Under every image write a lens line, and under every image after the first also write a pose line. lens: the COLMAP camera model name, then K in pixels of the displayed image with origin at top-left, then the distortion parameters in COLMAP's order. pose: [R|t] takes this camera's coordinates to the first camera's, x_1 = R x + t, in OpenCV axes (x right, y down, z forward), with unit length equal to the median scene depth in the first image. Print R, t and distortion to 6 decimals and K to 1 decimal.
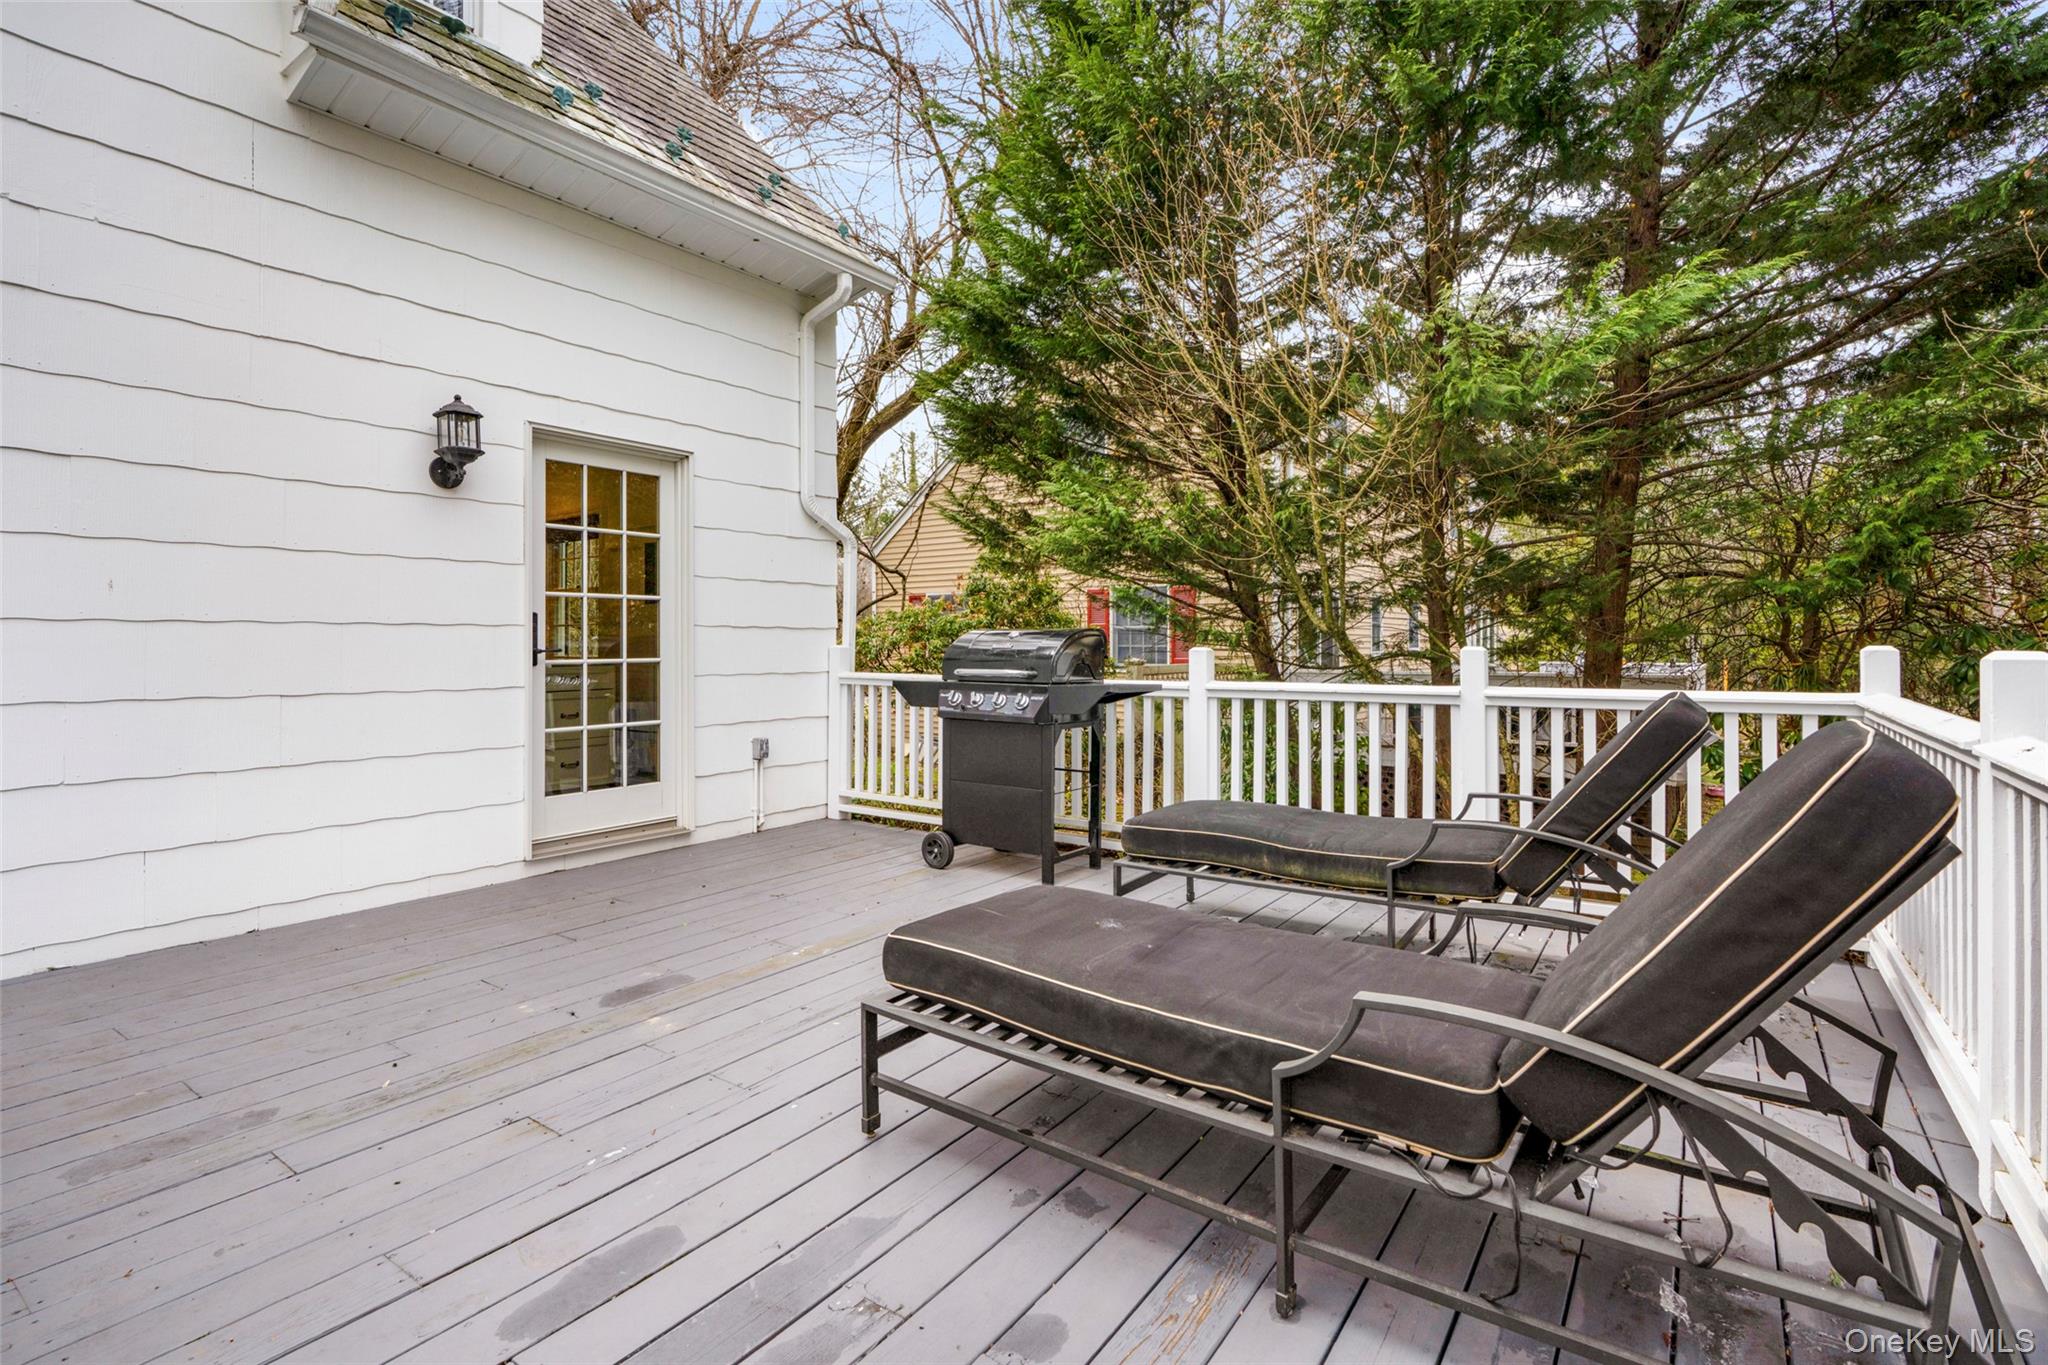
lens RADIAL K [[938.9, 0, 1026.5], [0, 938.9, 690.0], [0, 0, 1]] dist [-0.002031, 0.000006]
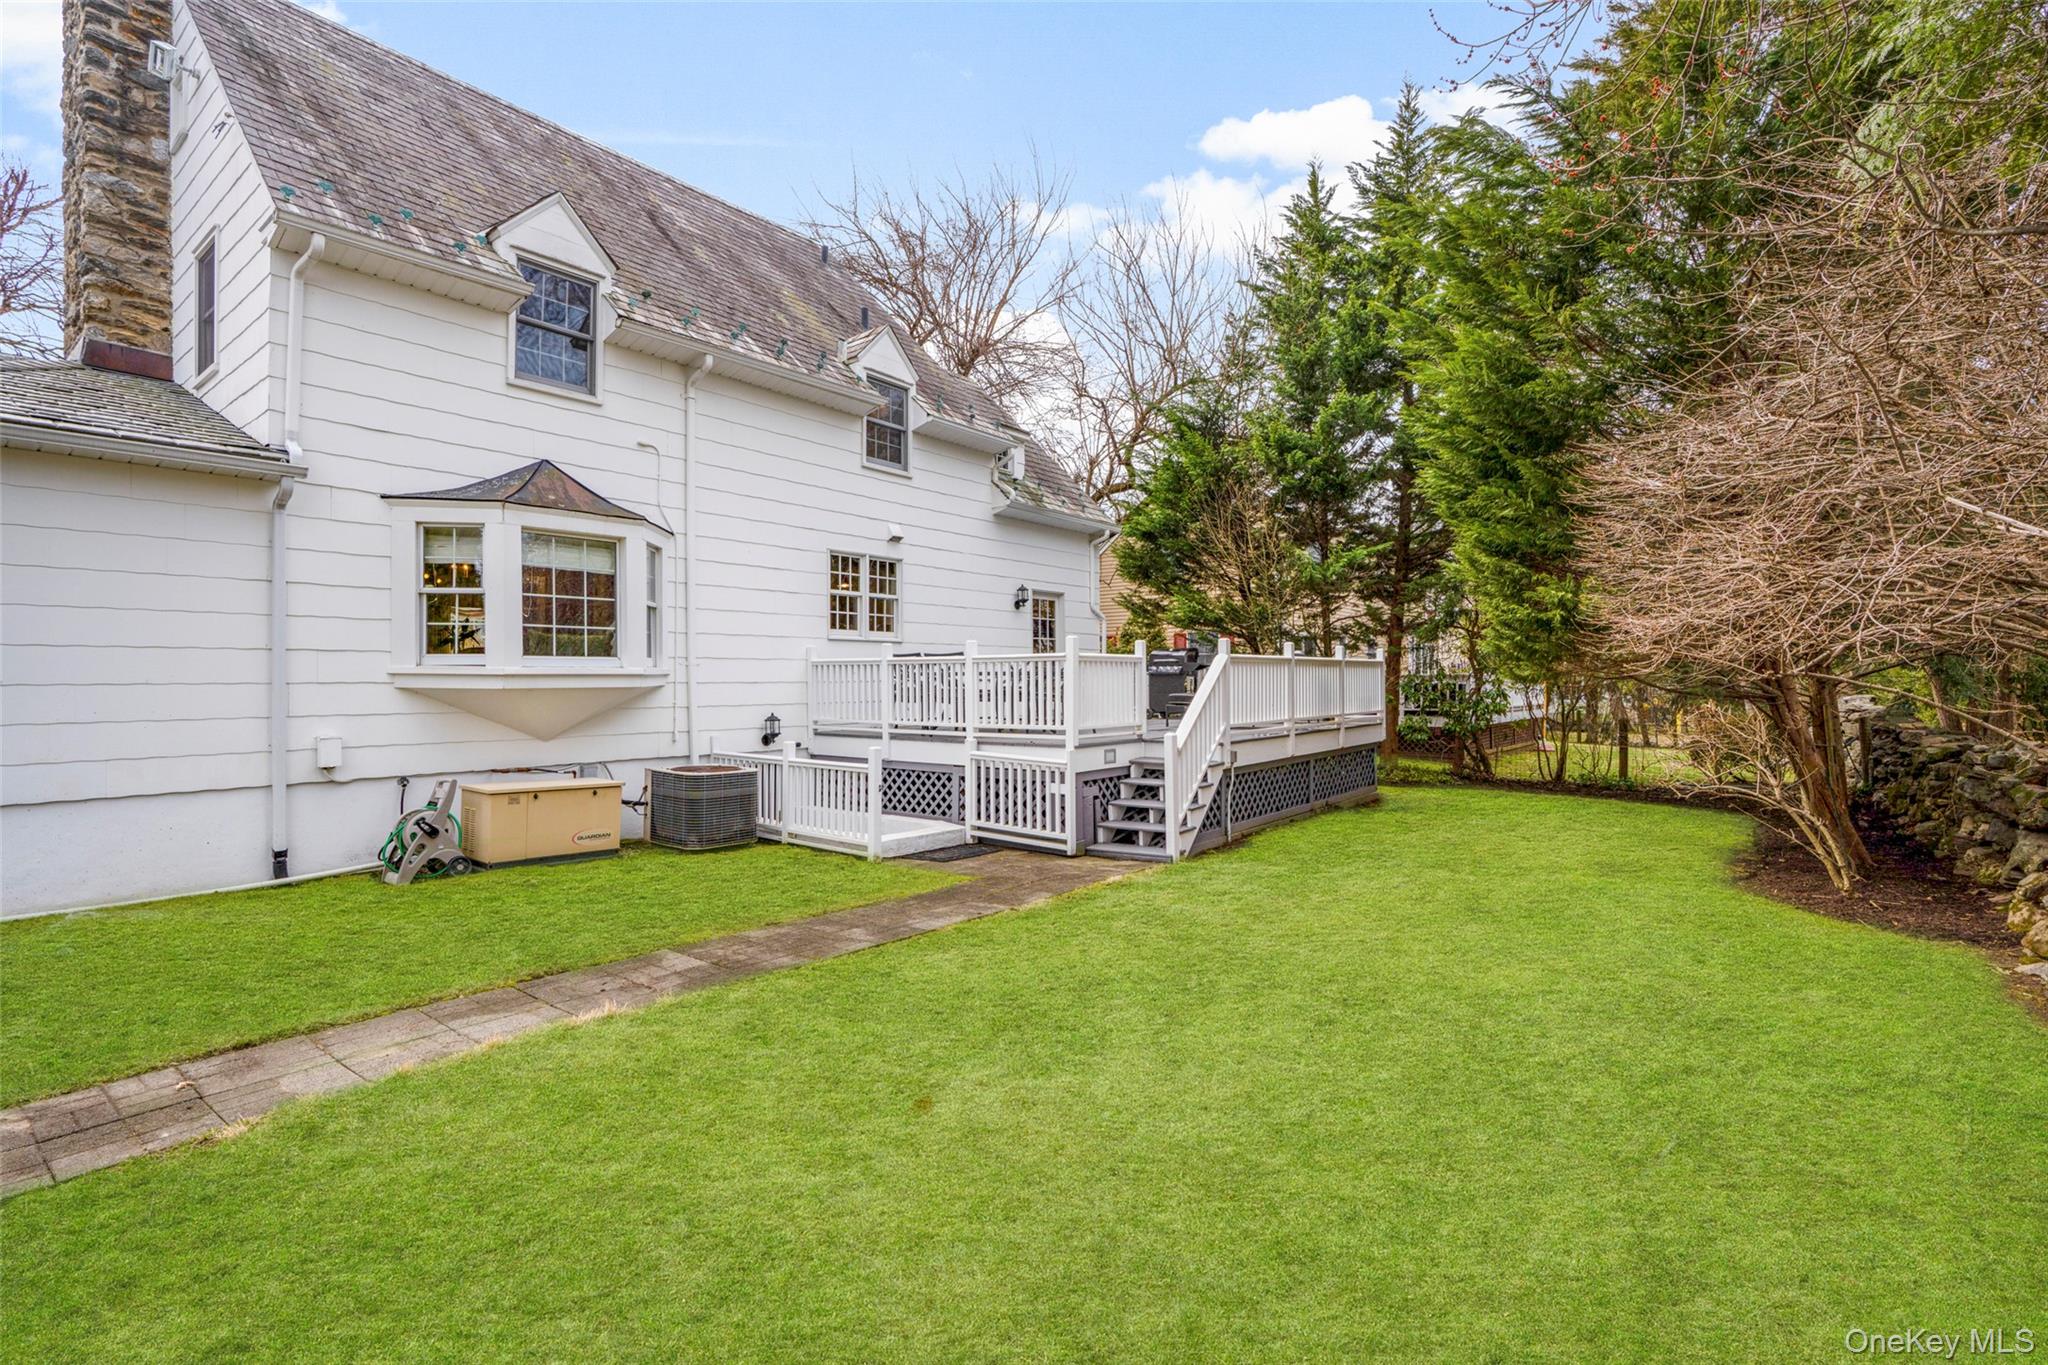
lens RADIAL K [[938.9, 0, 1026.5], [0, 938.9, 690.0], [0, 0, 1]] dist [-0.002031, 0.000006]
pose [[0.998465, 0.004525, -0.055206, -0.330878], [-0.006755, 0.999165, -0.040284, 0.215568], [0.054978, 0.040595, 0.997662, -2.299502]]
